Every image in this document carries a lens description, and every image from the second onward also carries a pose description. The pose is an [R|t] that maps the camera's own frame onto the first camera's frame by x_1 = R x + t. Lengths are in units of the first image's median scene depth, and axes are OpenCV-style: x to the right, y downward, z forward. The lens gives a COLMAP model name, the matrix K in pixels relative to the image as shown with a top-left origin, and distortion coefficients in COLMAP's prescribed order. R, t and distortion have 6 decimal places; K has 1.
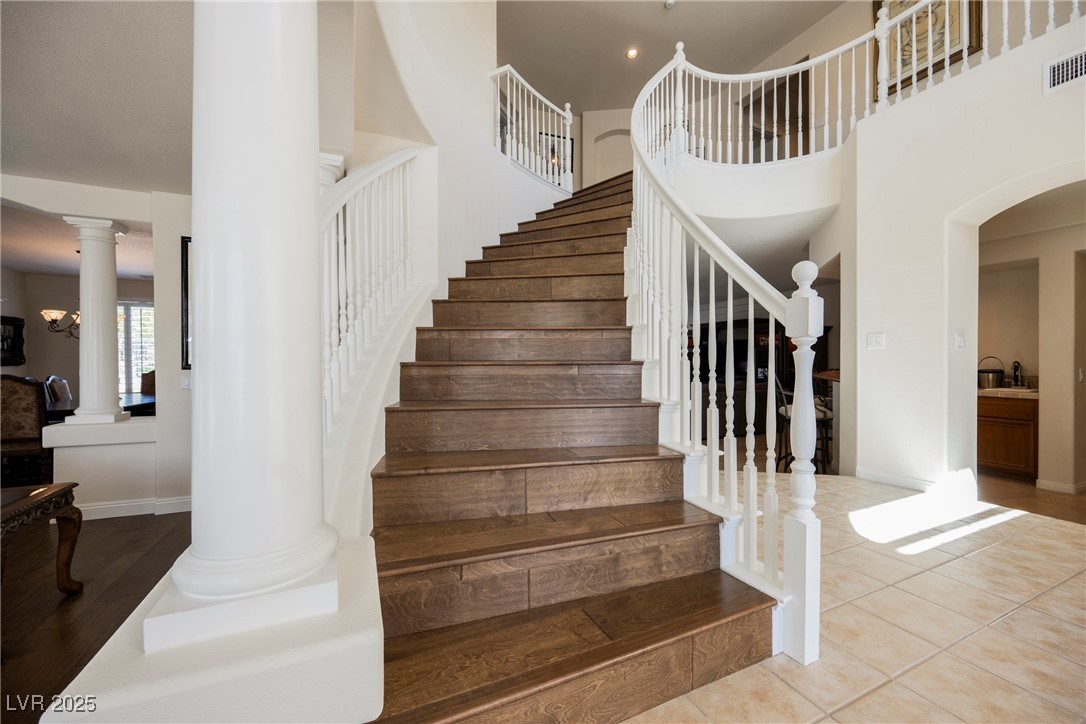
lens RADIAL K [[429.7, 0, 544.5], [0, 429.7, 361.1], [0, 0, 1]] dist [0.000468, -0.000013]
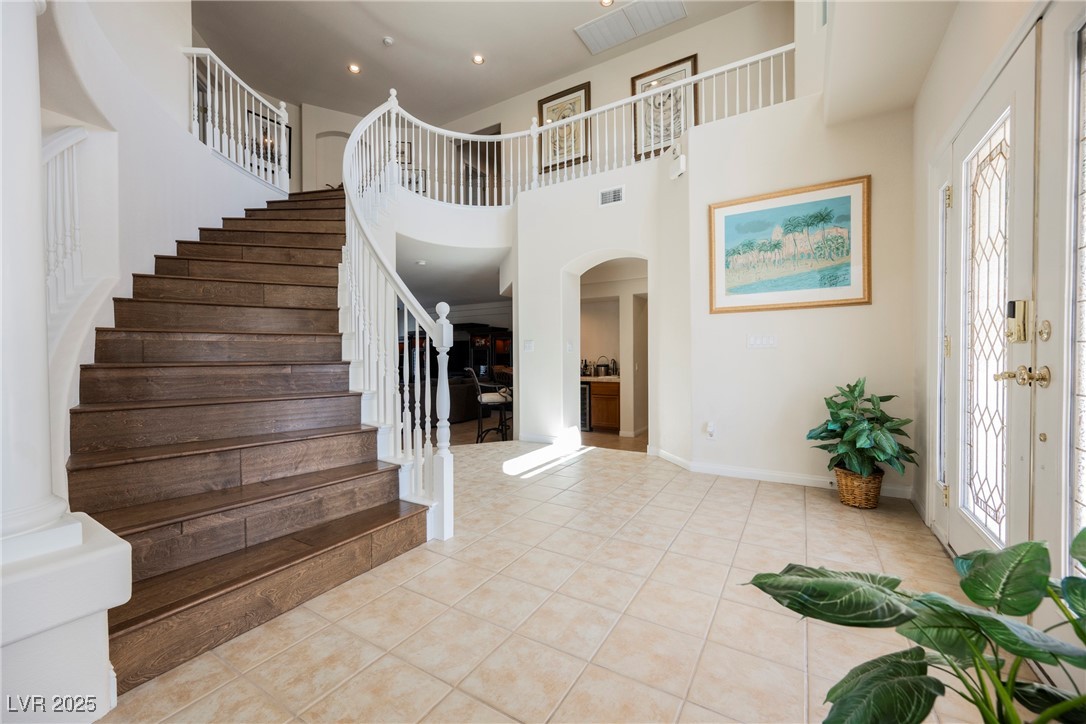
lens RADIAL K [[429.7, 0, 544.5], [0, 429.7, 361.1], [0, 0, 1]] dist [0.000468, -0.000013]
pose [[0.830541, -0.007741, 0.556904, -0.002652], [0.005234, 0.999968, 0.006093, -0.005761], [-0.556933, -0.002145, 0.830555, -0.394170]]
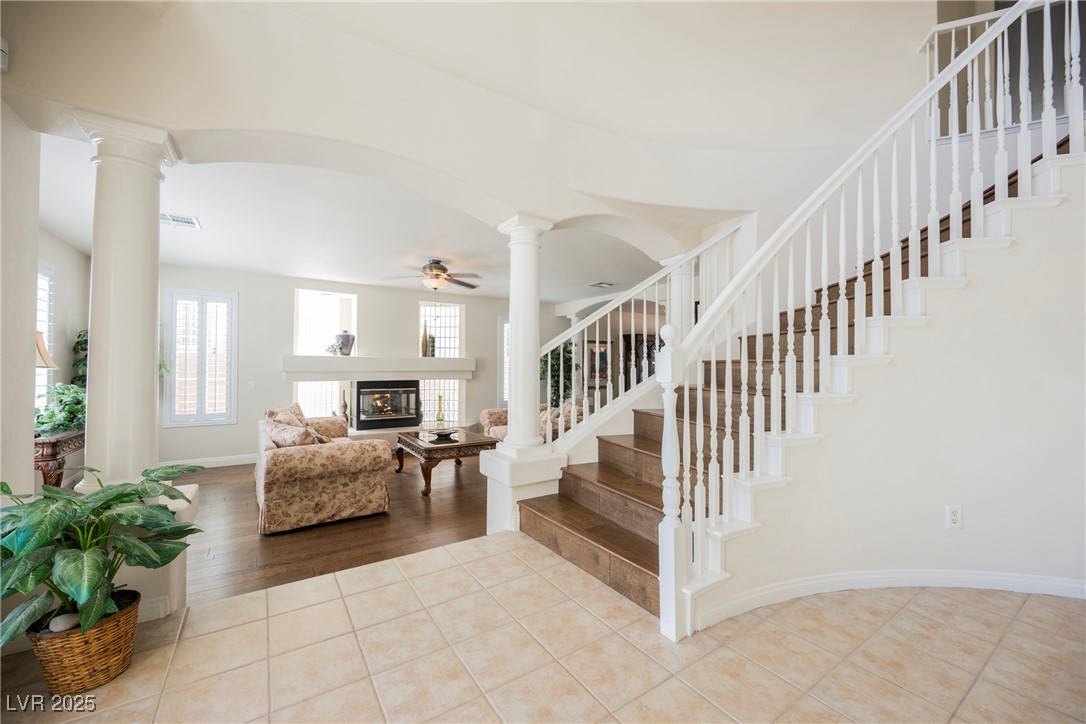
lens RADIAL K [[423.5, 0, 543.0], [0, 423.5, 362.0], [0, 0, 1]] dist [-0.002029, -0.000048]
pose [[0.148717, -0.005430, -0.988865, 1.153070], [-0.005705, 0.999964, -0.006349, -0.067621], [0.988863, 0.006586, 0.148681, 0.281291]]
